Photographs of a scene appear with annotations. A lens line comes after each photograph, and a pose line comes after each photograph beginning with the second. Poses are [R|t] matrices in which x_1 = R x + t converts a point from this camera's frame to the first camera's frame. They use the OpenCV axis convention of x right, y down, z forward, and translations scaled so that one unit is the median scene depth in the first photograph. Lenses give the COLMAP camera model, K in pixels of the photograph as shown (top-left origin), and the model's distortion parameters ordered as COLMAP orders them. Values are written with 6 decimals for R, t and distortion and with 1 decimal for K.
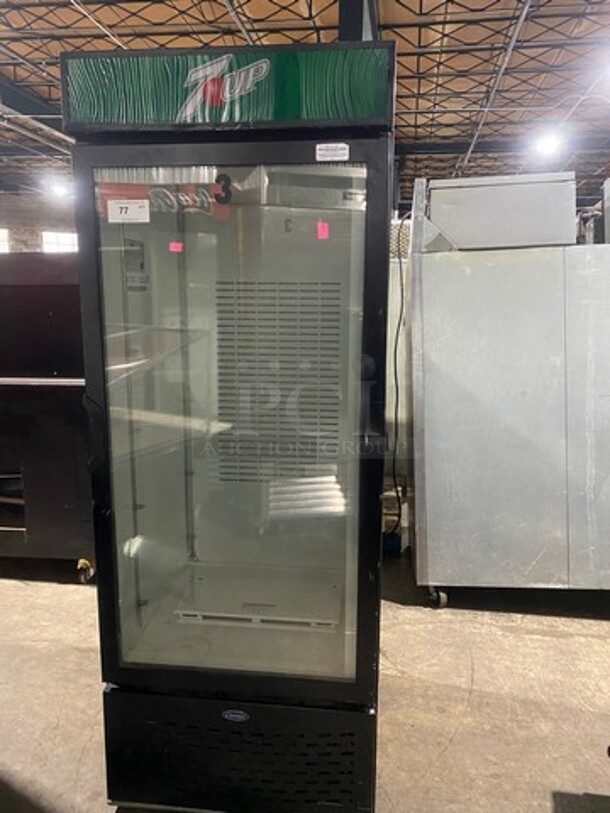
lens RADIAL K [[619.4, 0, 307.8], [0, 619.4, 402.8], [0, 0, 1]] dist [-0.006011, 0.006724]
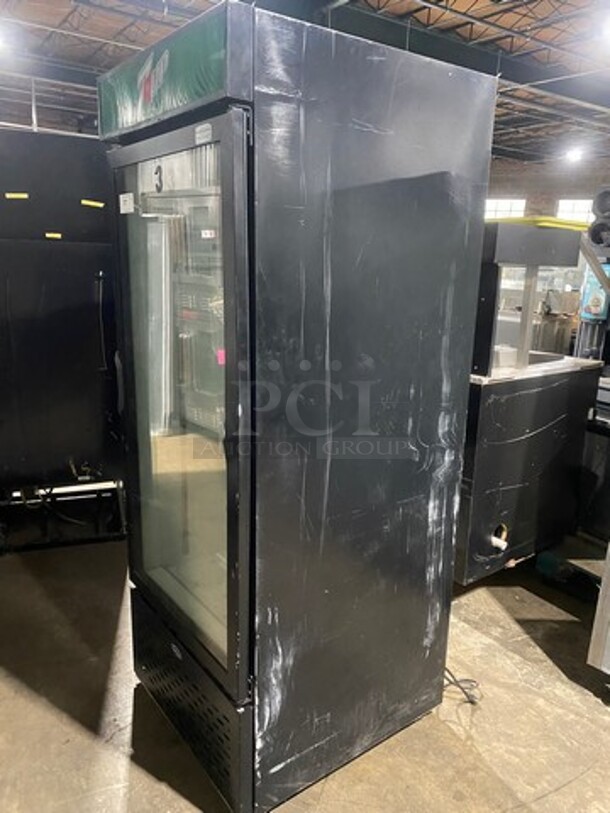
lens RADIAL K [[619.4, 0, 306.9], [0, 619.4, 408.8], [0, 0, 1]] dist [-0.006011, 0.006724]
pose [[0.679449, 0.188788, -0.709019, 0.115114], [-0.147201, 0.981758, 0.120348, -0.015354], [0.718806, 0.022598, 0.694844, 0.056581]]
